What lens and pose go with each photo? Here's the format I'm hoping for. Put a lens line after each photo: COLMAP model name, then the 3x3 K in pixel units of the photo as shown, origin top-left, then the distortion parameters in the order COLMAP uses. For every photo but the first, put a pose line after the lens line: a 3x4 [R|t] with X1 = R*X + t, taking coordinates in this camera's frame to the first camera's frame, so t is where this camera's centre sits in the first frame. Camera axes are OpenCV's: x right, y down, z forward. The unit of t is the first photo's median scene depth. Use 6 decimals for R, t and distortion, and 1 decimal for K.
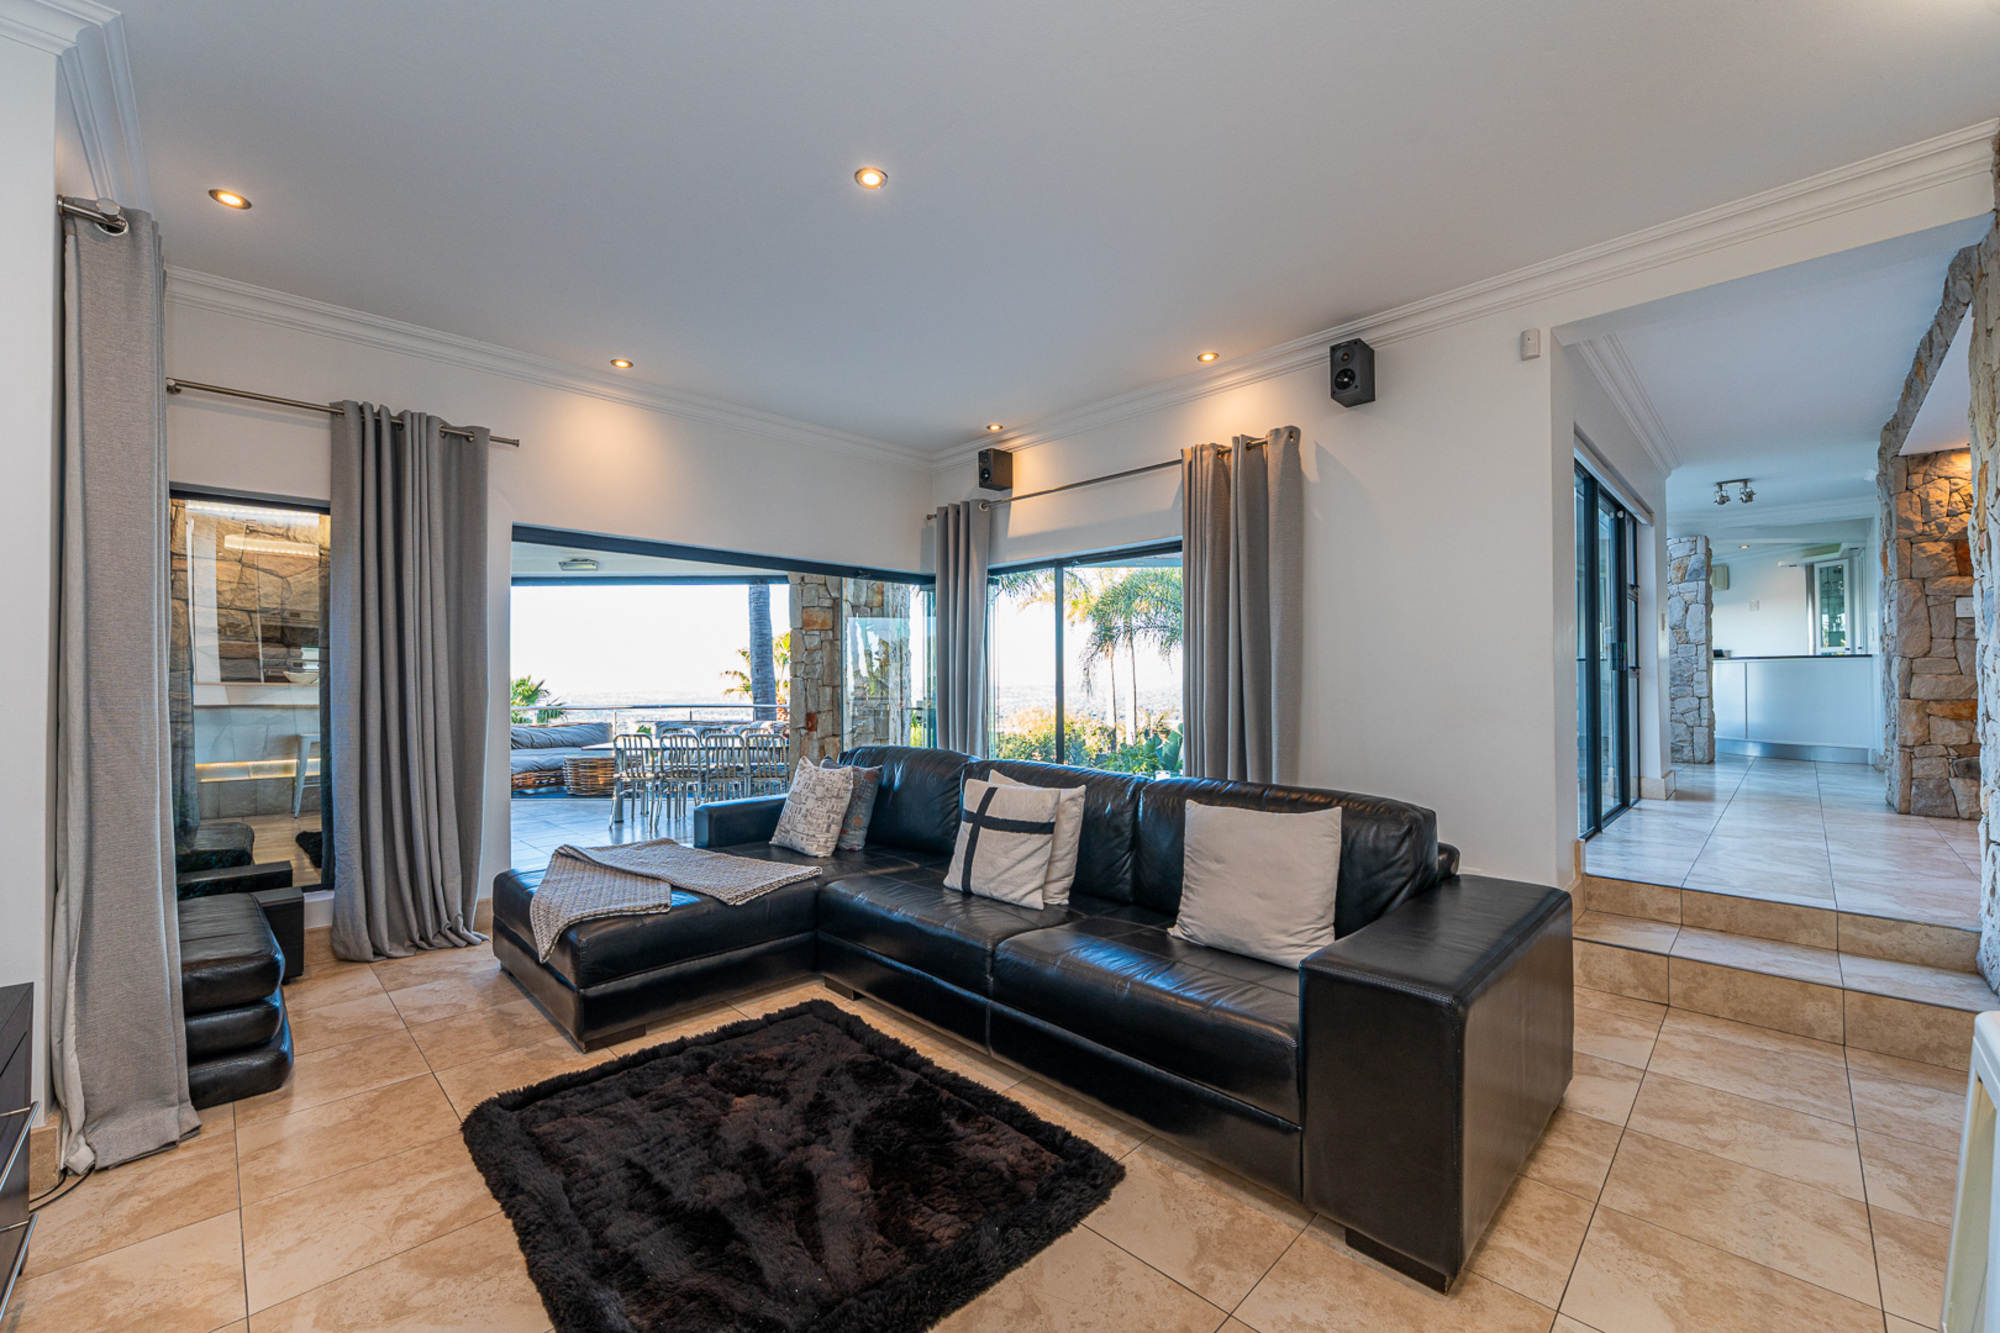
lens RADIAL K [[791.8, 0, 1003.5], [0, 791.8, 671.7], [0, 0, 1]] dist [-0.003105, 0.000764]
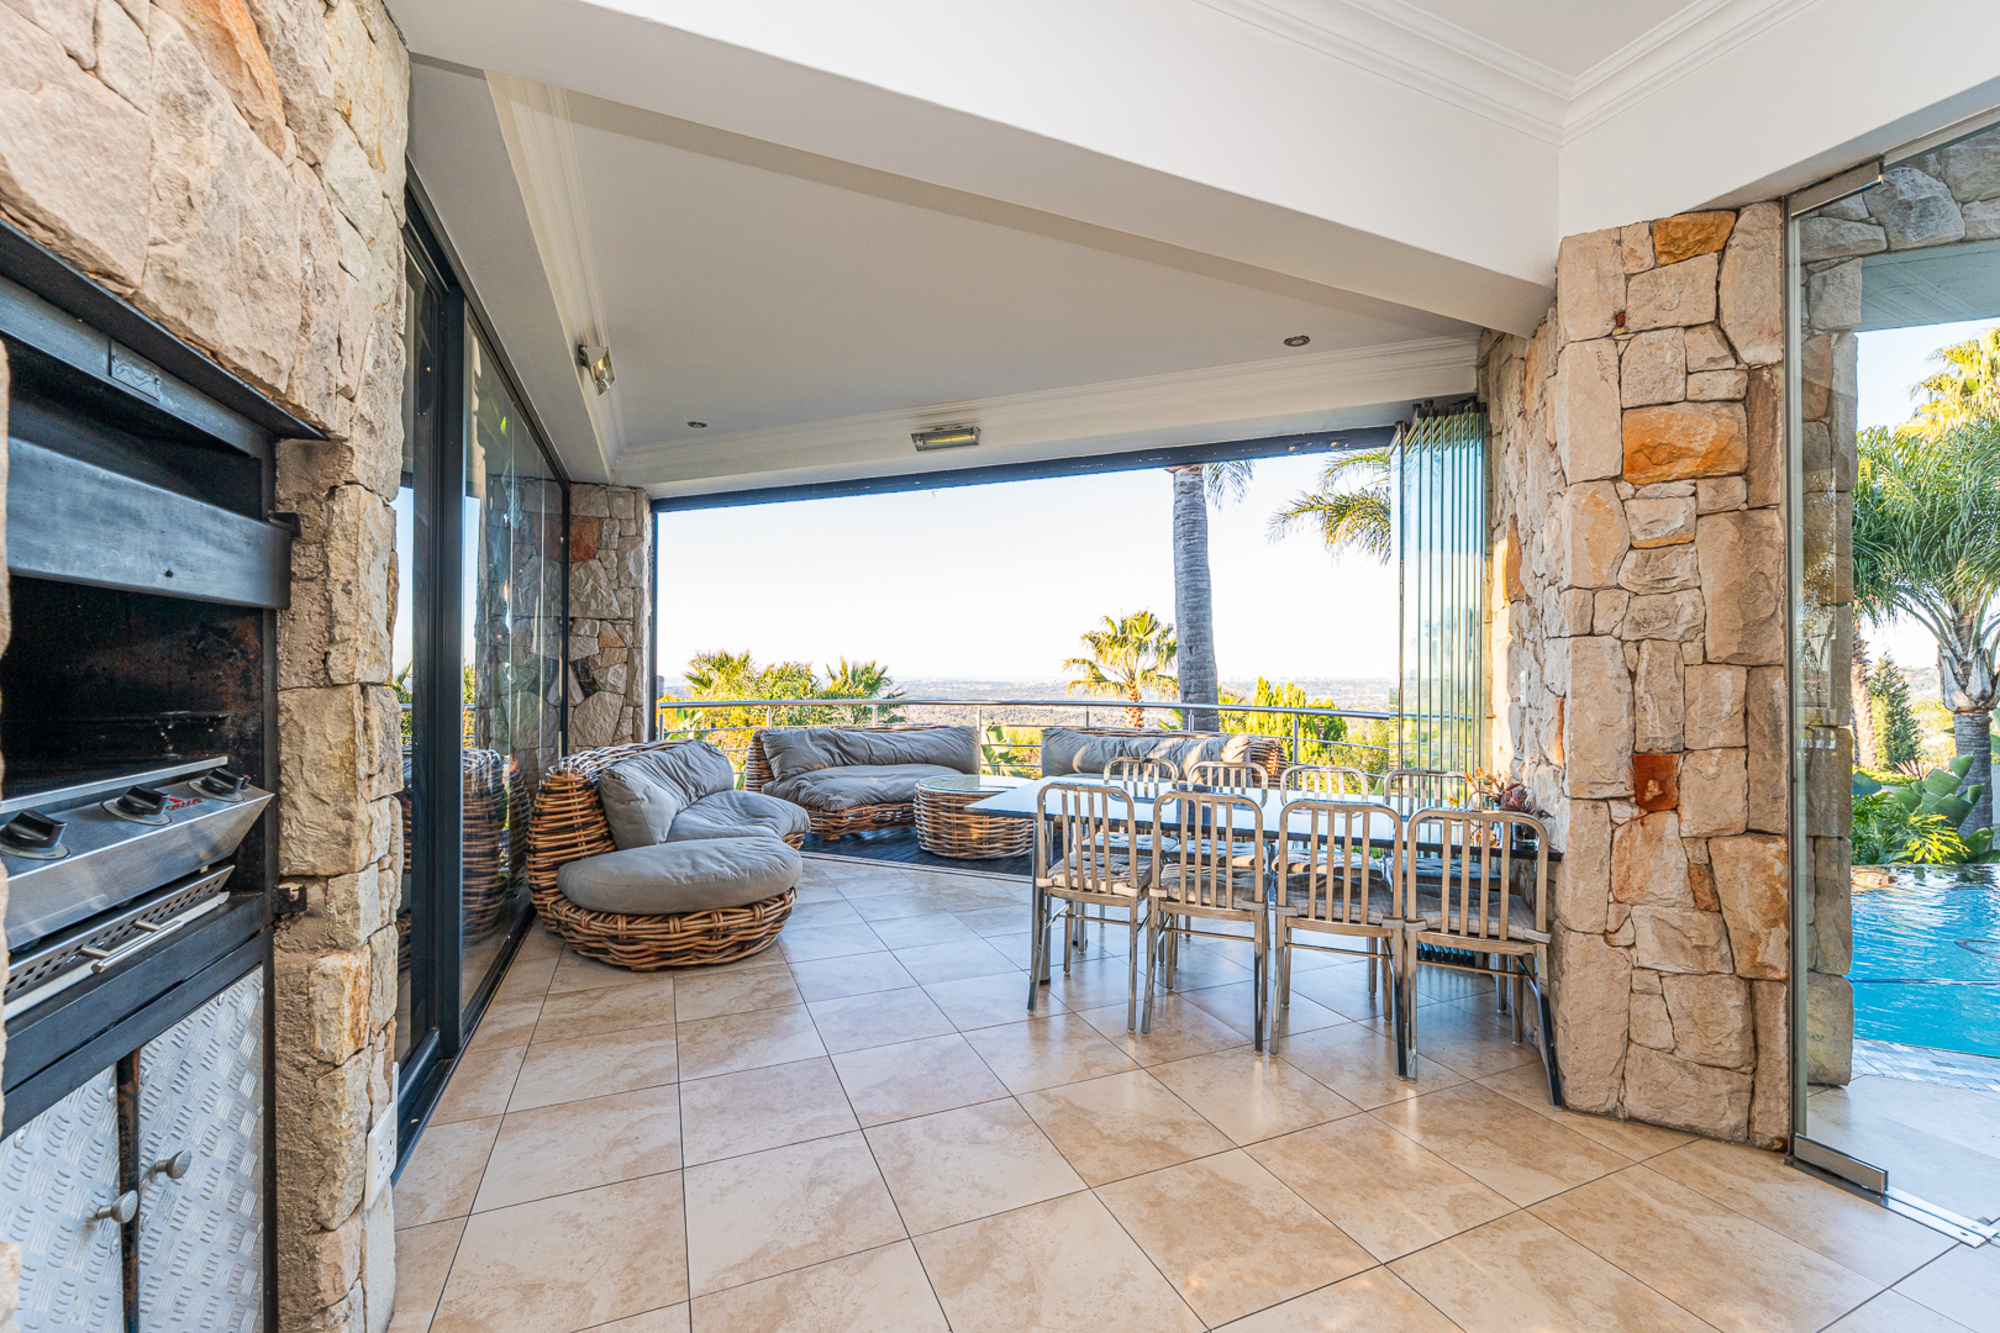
lens RADIAL K [[791.8, 0, 999.1], [0, 791.8, 669.3], [0, 0, 1]] dist [-0.003105, 0.000764]
pose [[0.926506, 0.007051, -0.376213, -0.270133], [-0.004921, 0.999966, 0.006622, 0.014000], [0.376247, -0.004285, 0.926509, 0.464550]]
